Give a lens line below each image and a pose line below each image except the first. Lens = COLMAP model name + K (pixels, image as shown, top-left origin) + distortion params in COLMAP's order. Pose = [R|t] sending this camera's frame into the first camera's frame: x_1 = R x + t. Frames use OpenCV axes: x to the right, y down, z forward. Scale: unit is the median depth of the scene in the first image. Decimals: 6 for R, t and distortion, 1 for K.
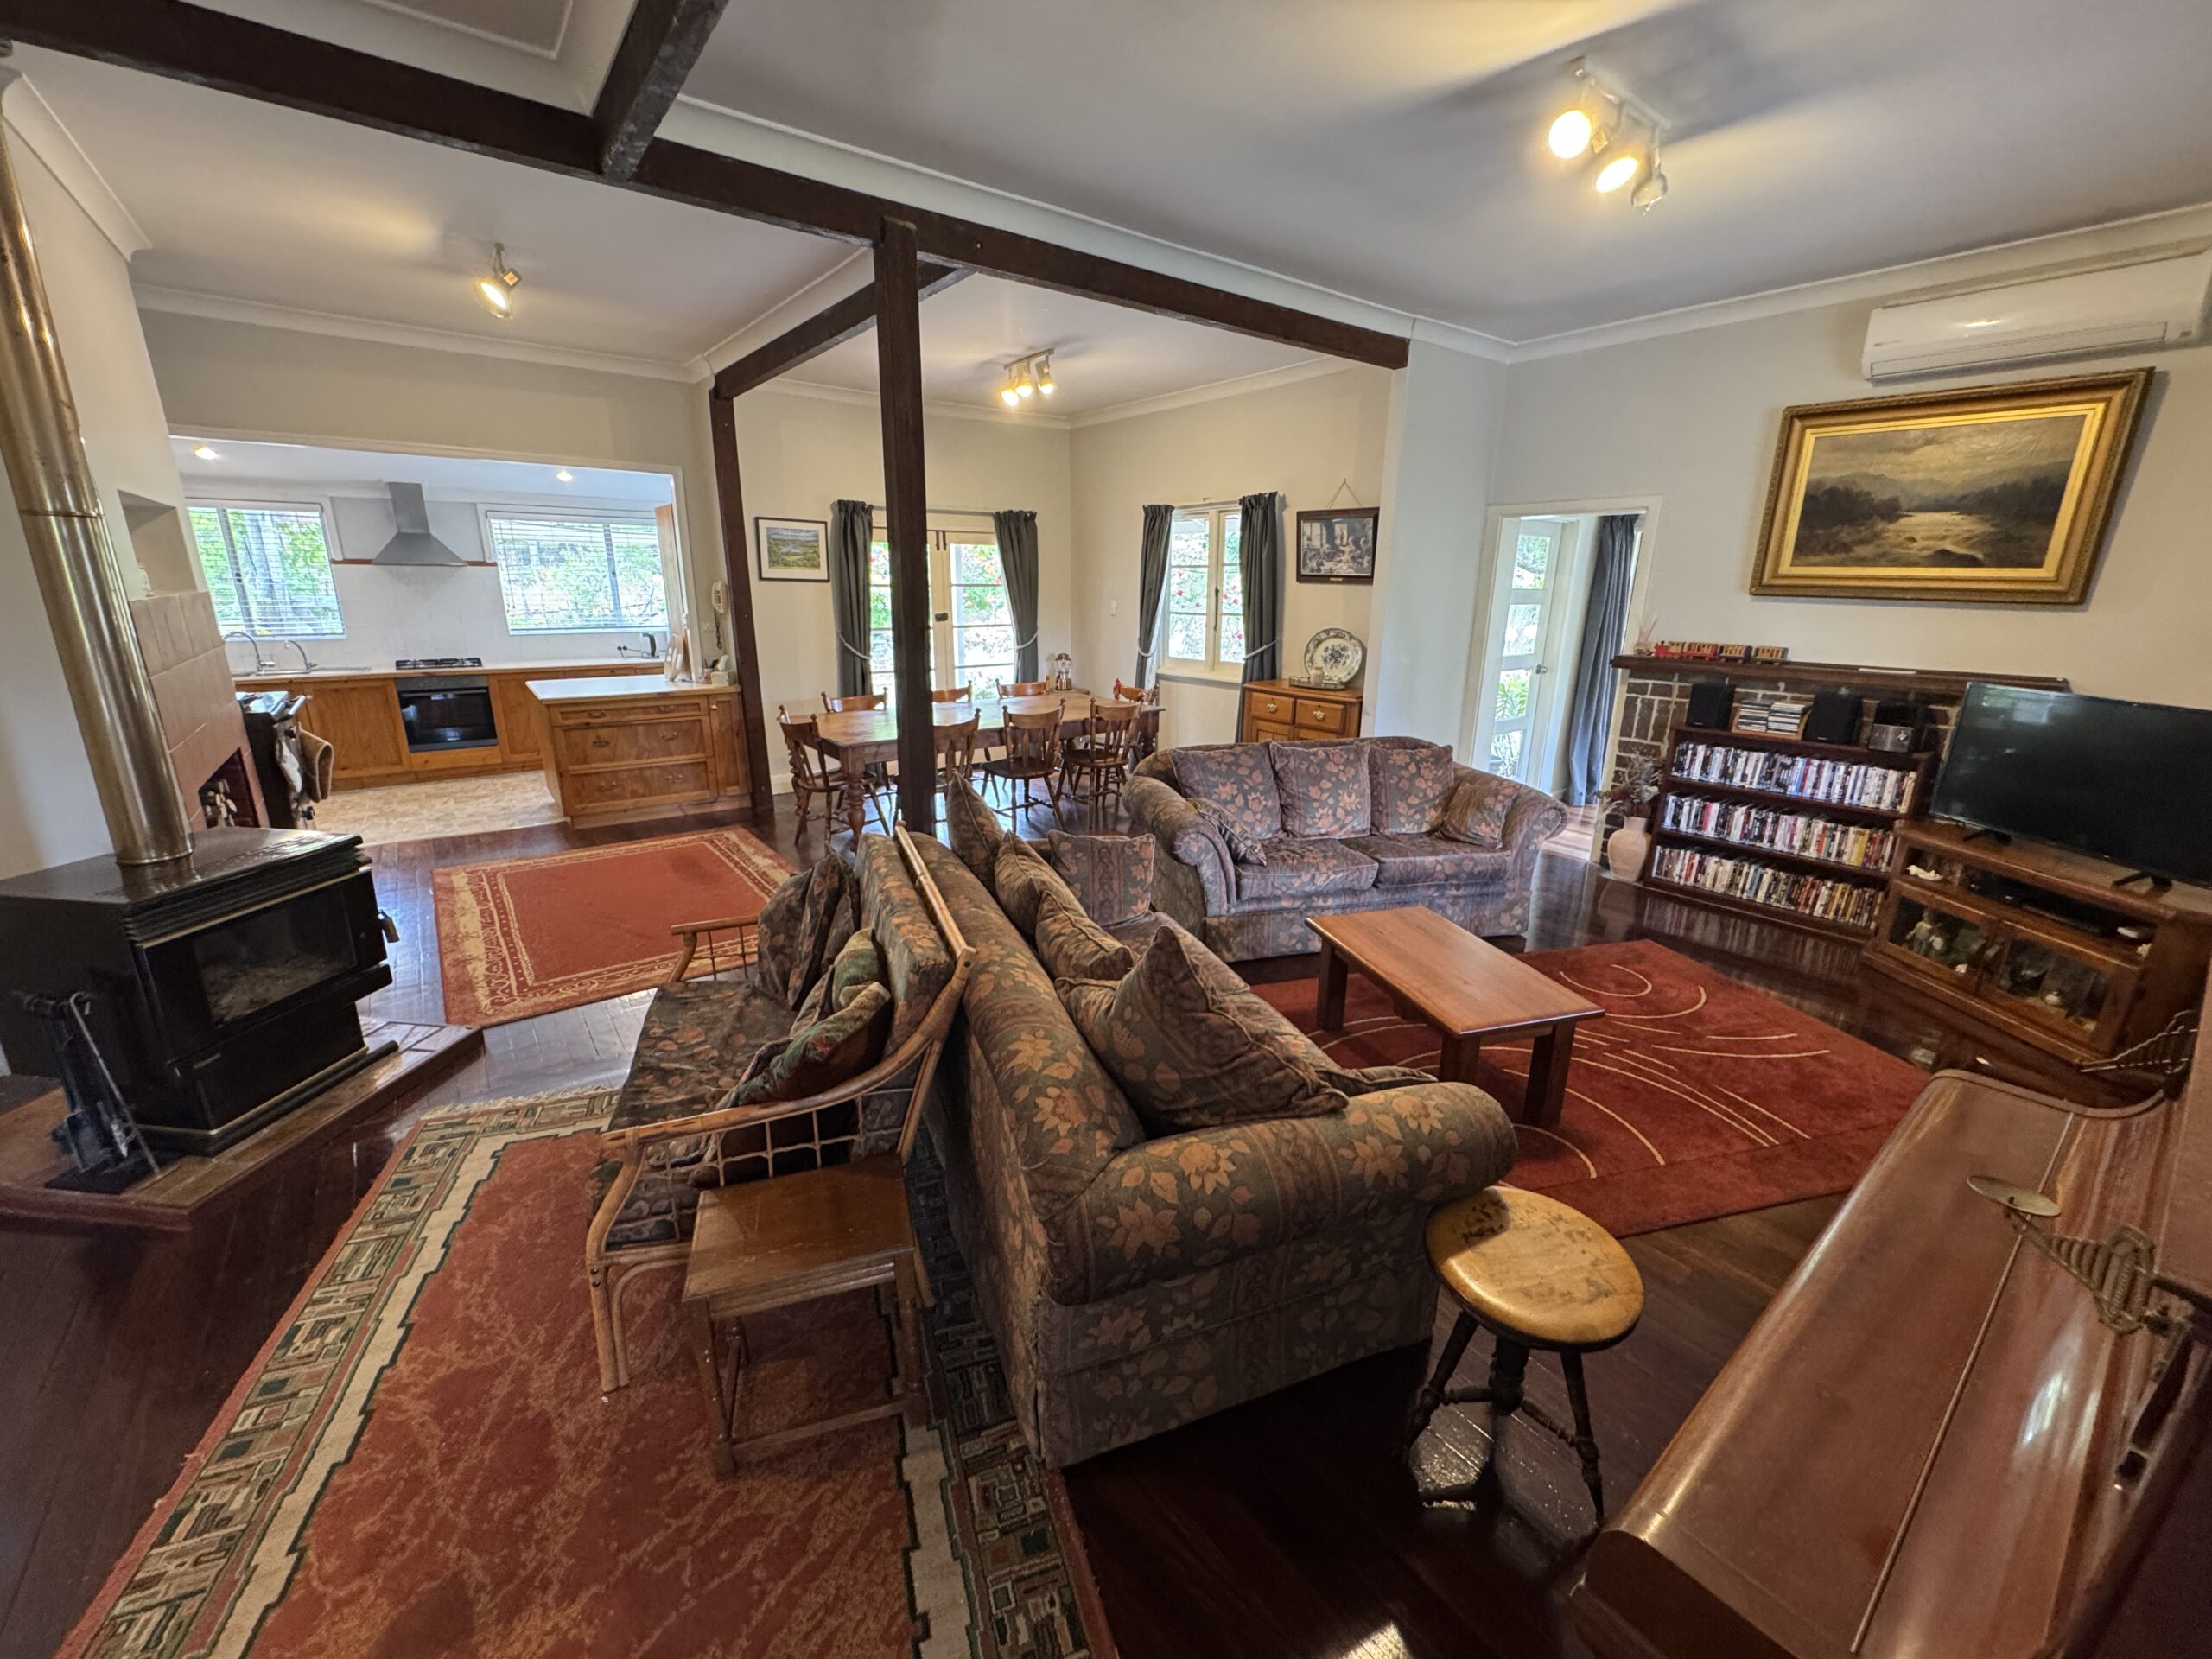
lens RADIAL K [[878.5, 0, 1104.1], [0, 878.5, 825.2], [0, 0, 1]] dist [0.000283, -0.000750]
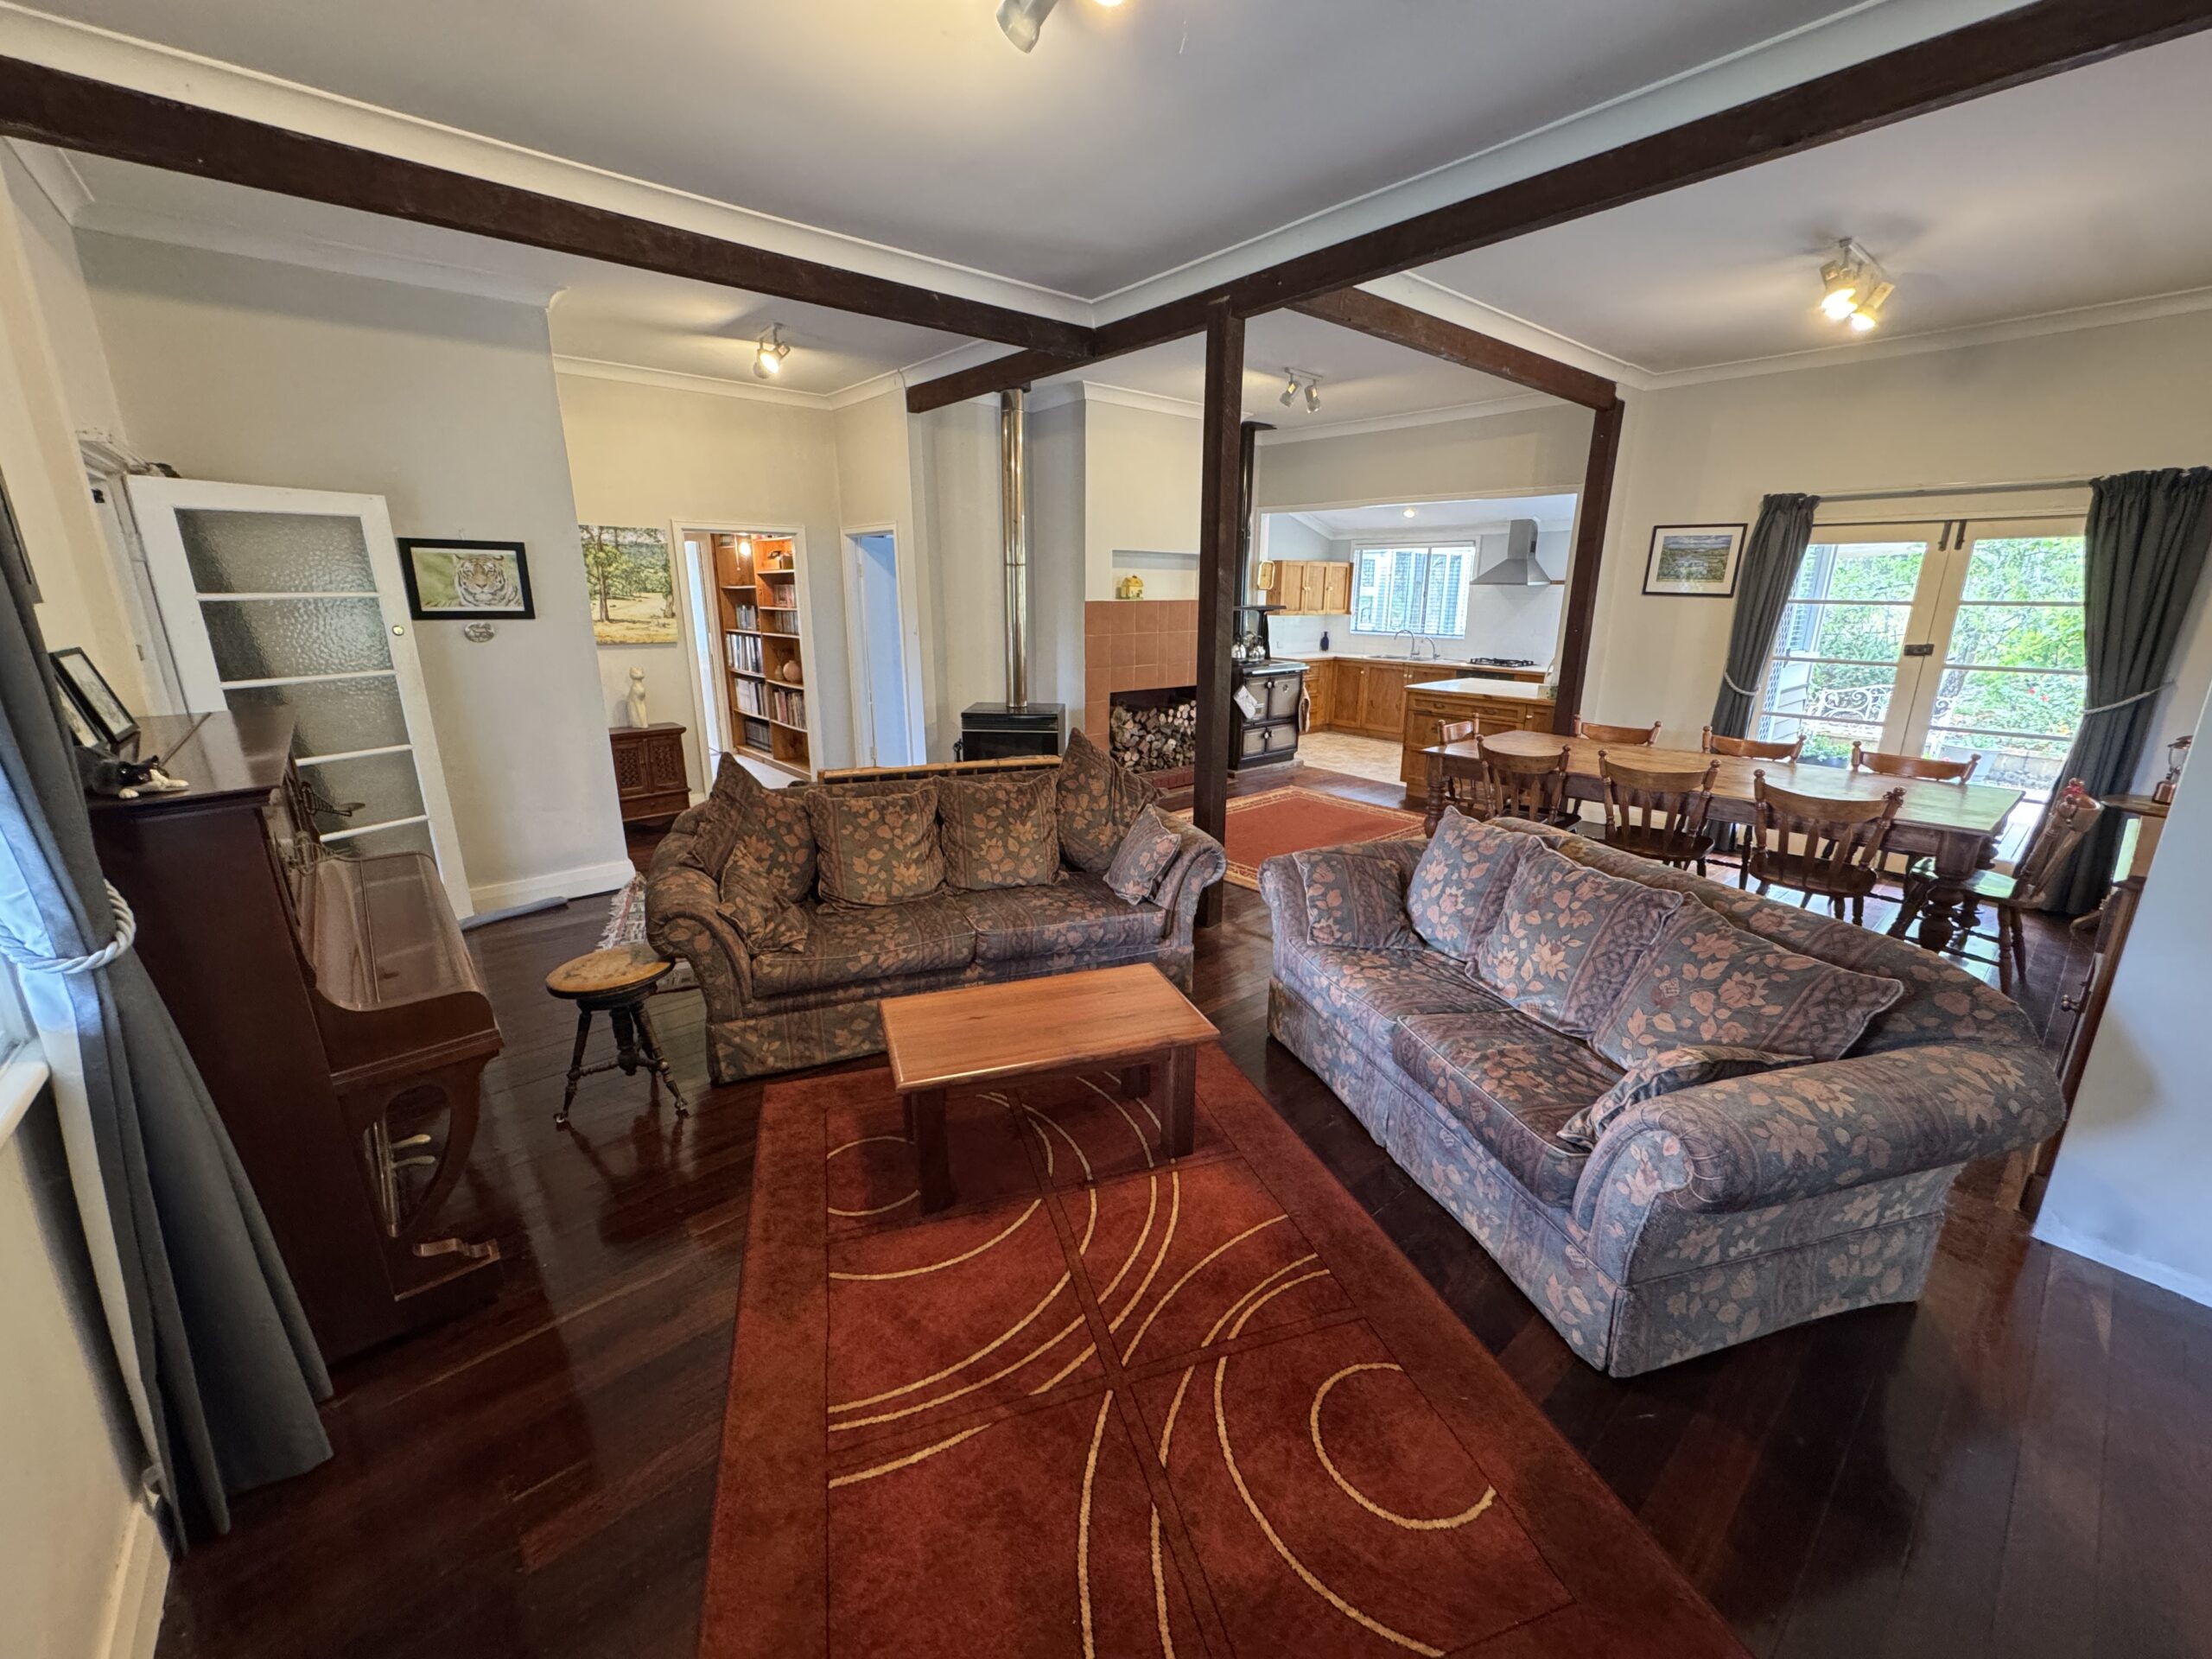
lens RADIAL K [[878.5, 0, 1107.6], [0, 878.5, 818.9], [0, 0, 1]] dist [0.000283, -0.000750]
pose [[0.053857, 0.243396, -0.968430, 0.631901], [-0.273022, 0.936472, 0.220180, -0.130205], [0.960499, 0.252544, 0.116889, 0.494935]]
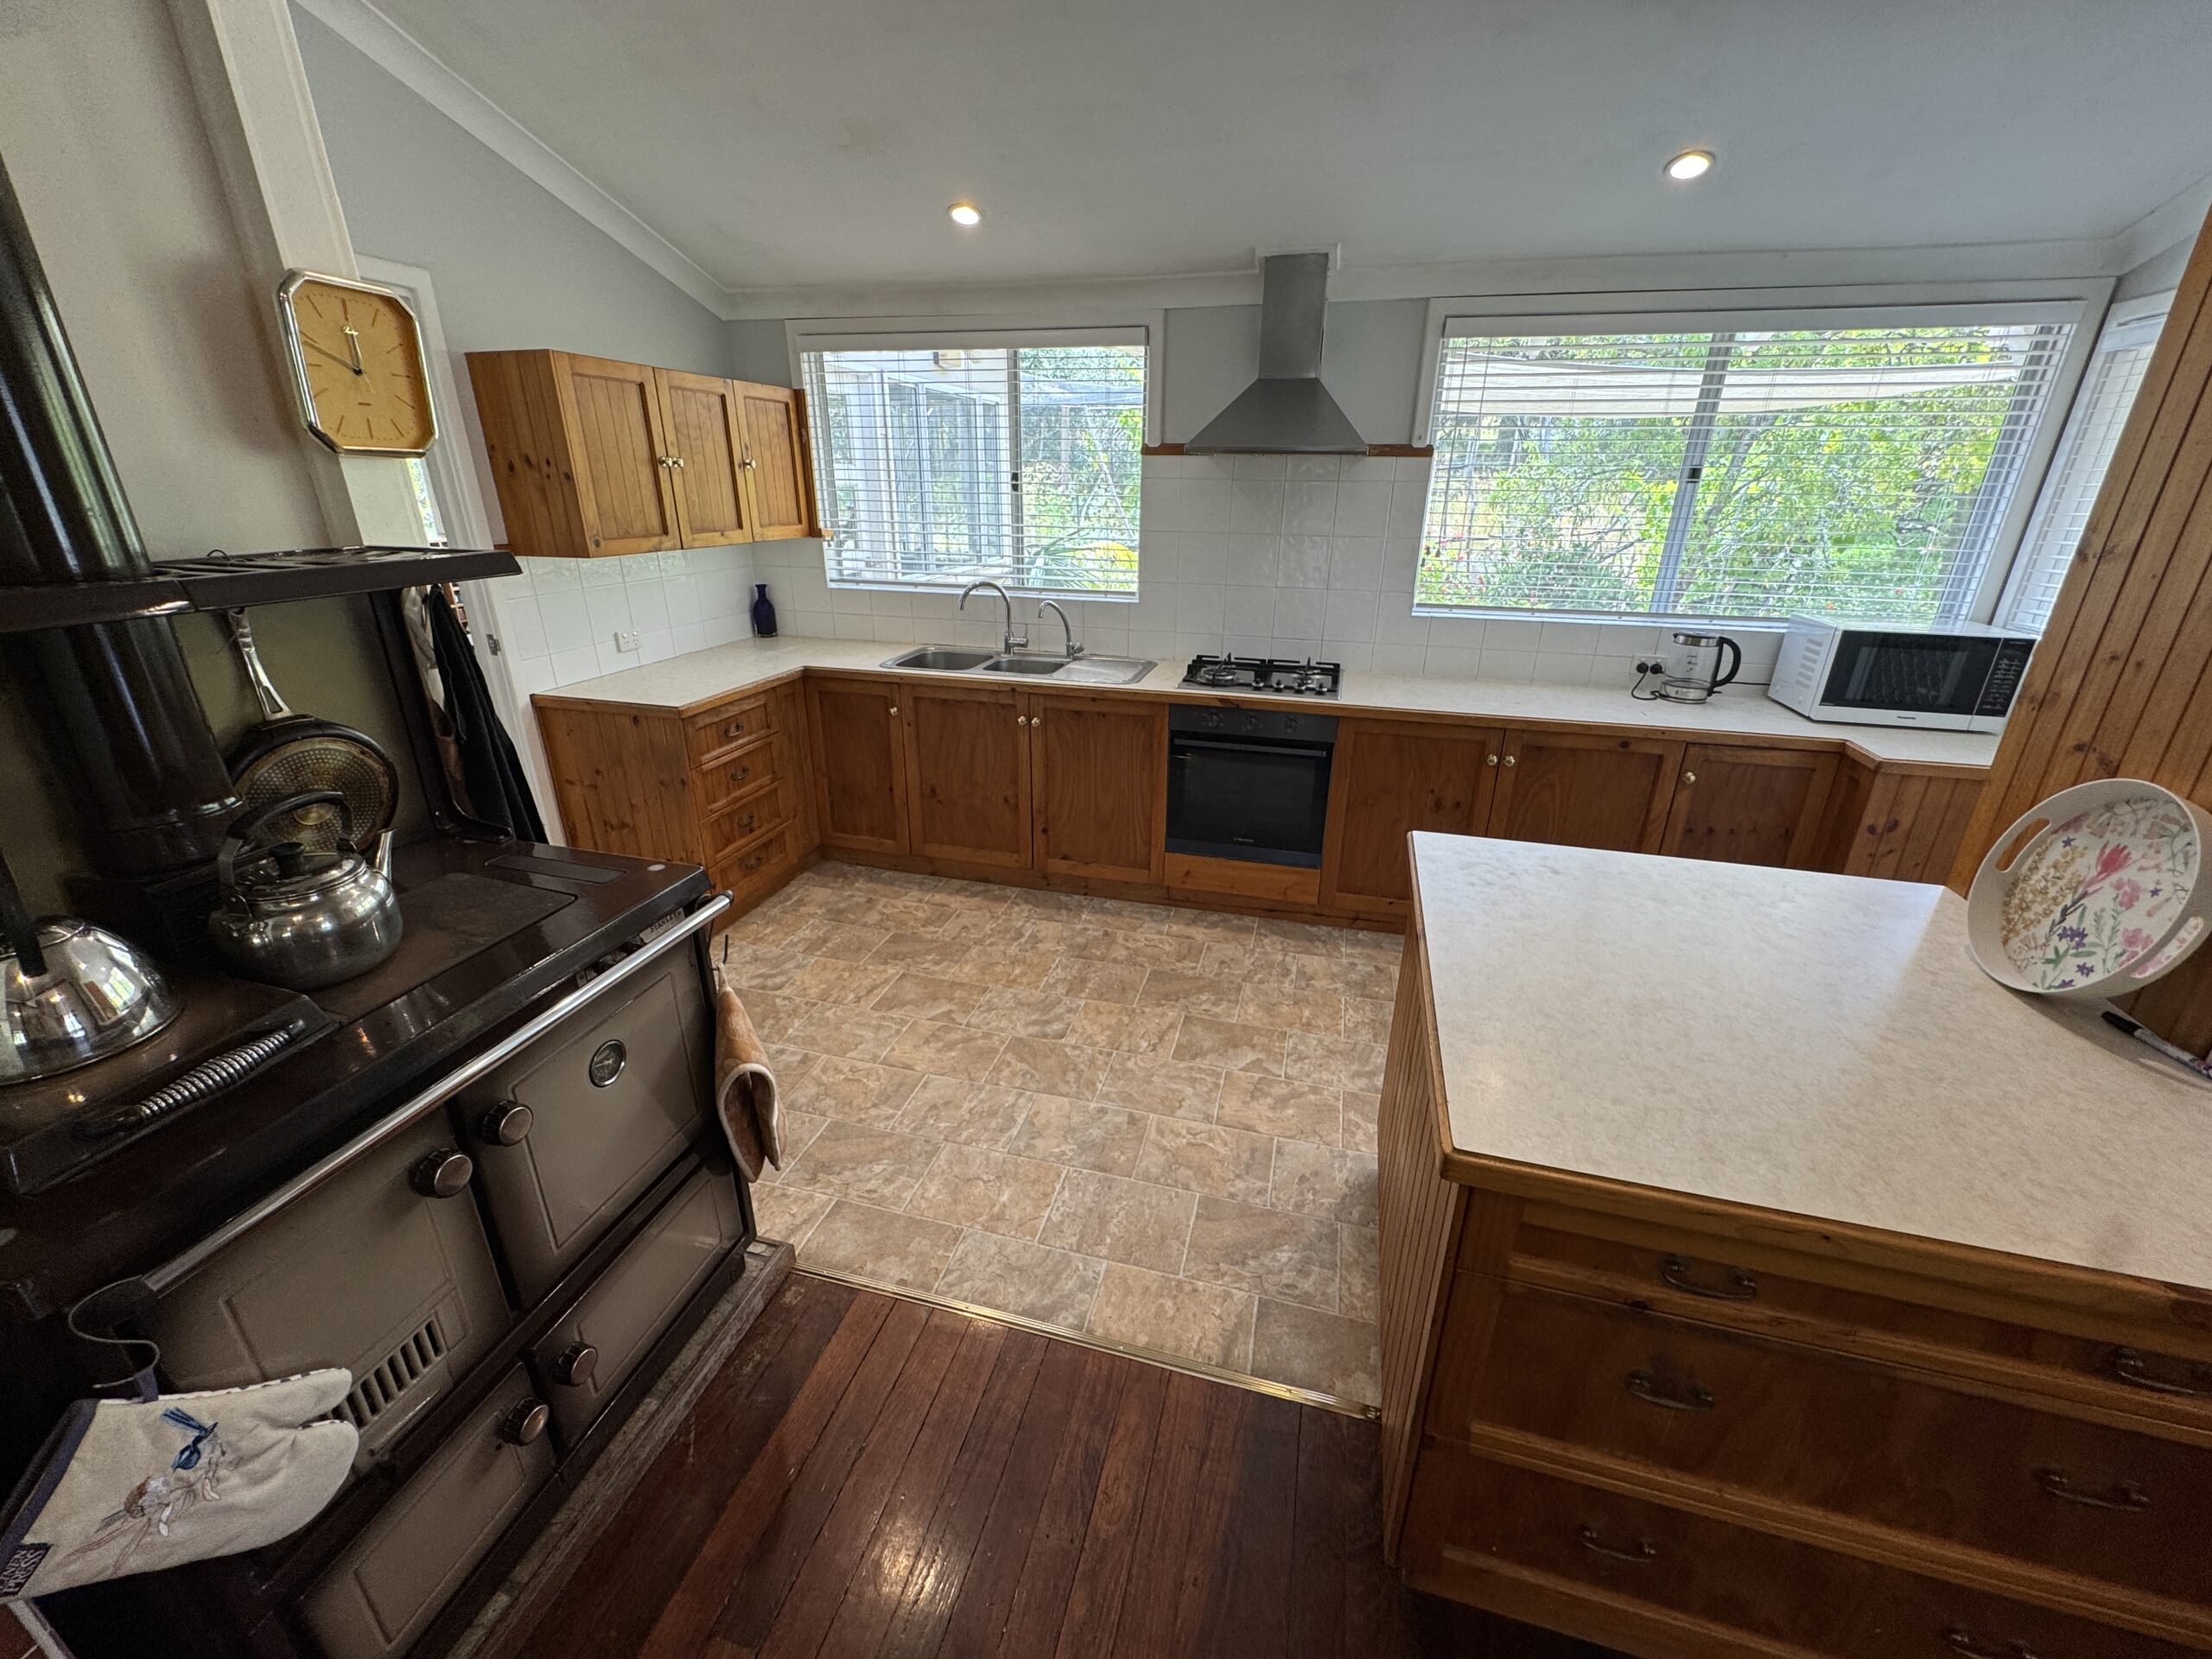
lens RADIAL K [[878.5, 0, 1104.7], [0, 878.5, 822.2], [0, 0, 1]] dist [0.000283, -0.000750]
pose [[0.613355, 0.283384, -0.737218, -0.583124], [-0.217658, 0.957918, 0.187132, -0.234300], [0.759224, 0.045683, 0.649224, 0.841042]]
